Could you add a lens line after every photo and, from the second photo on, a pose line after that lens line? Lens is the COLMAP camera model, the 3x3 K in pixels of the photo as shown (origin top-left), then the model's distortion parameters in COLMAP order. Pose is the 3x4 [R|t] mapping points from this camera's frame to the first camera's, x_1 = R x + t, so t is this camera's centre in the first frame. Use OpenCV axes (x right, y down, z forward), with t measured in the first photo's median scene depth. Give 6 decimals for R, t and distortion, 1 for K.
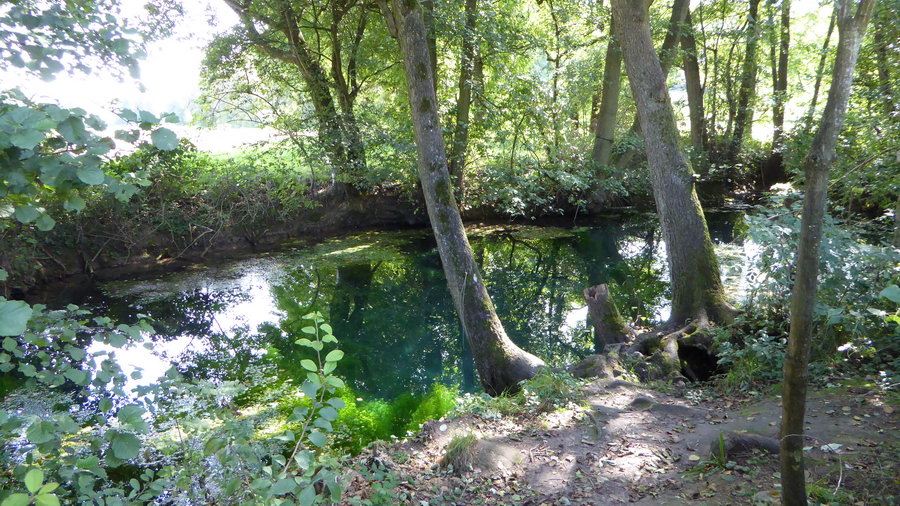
lens RADIAL K [[647.8, 0, 449.0], [0, 647.8, 251.0], [0, 0, 1]] dist [-0.042884, 0.000070]
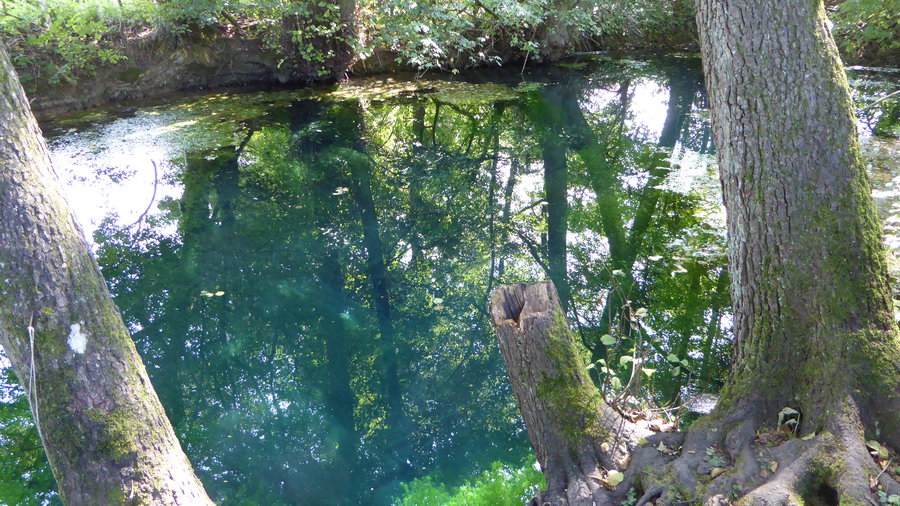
lens RADIAL K [[647.8, 0, 449.8], [0, 647.8, 255.7], [0, 0, 1]] dist [-0.042884, 0.000070]
pose [[0.998085, -0.028038, 0.055147, 0.076651], [0.014233, 0.971560, 0.236364, -0.022444], [-0.060205, -0.235126, 0.970099, 0.300949]]
